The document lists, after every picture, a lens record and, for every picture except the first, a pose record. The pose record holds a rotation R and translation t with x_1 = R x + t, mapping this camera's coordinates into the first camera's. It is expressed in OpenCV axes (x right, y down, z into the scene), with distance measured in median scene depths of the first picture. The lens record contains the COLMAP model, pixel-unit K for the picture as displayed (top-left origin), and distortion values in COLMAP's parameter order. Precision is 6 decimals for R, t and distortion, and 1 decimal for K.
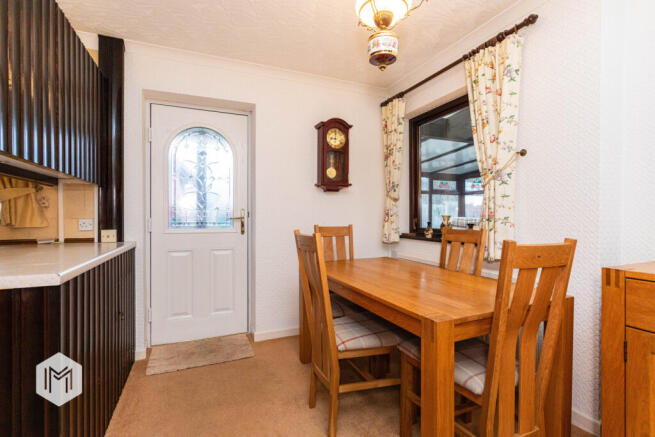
lens RADIAL K [[306.3, 0, 328.9], [0, 306.3, 215.4], [0, 0, 1]] dist [0.000289, 0.001187]
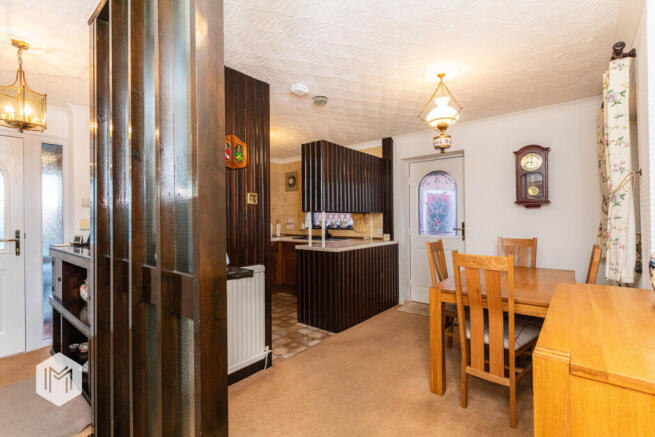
lens RADIAL K [[306.3, 0, 325.8], [0, 306.3, 216.3], [0, 0, 1]] dist [0.000289, 0.001187]
pose [[0.457548, -0.010378, -0.889124, 0.880695], [0.006234, 0.999945, -0.008464, -0.054760], [0.889163, -0.001670, 0.457587, -0.269917]]
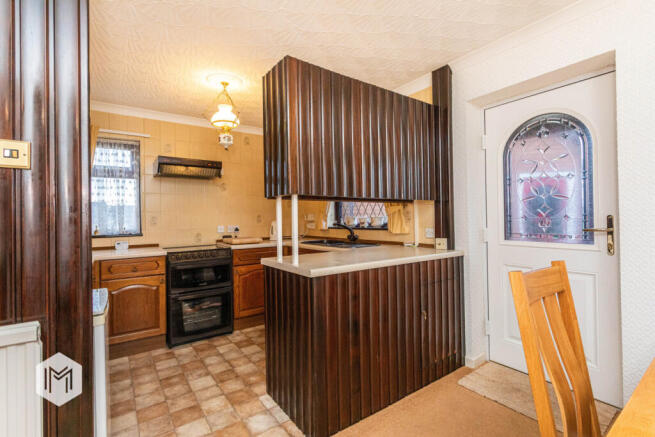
lens RADIAL K [[306.3, 0, 322.8], [0, 306.3, 215.8], [0, 0, 1]] dist [0.000289, 0.001187]
pose [[0.200745, -0.011194, -0.979580, 0.304644], [0.016030, 0.999838, -0.008141, -0.033876], [0.979512, -0.014068, 0.200892, 0.341676]]
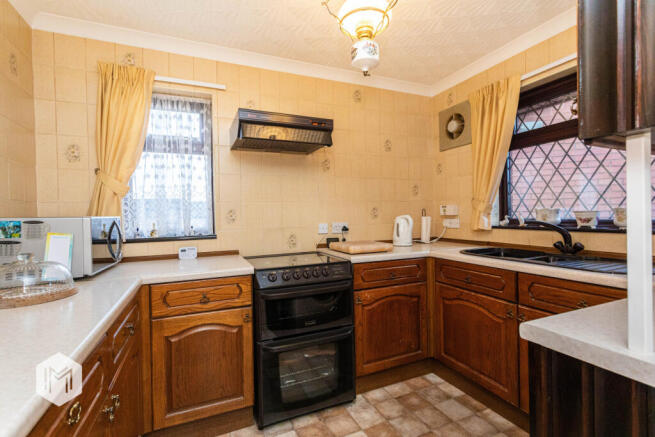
lens RADIAL K [[306.3, 0, 324.8], [0, 306.3, 215.8], [0, 0, 1]] dist [0.000289, 0.001187]
pose [[0.004988, 0.006789, -0.999965, -0.329567], [0.018400, 0.999807, 0.006880, -0.036205], [0.999818, -0.018434, 0.004862, 0.131257]]
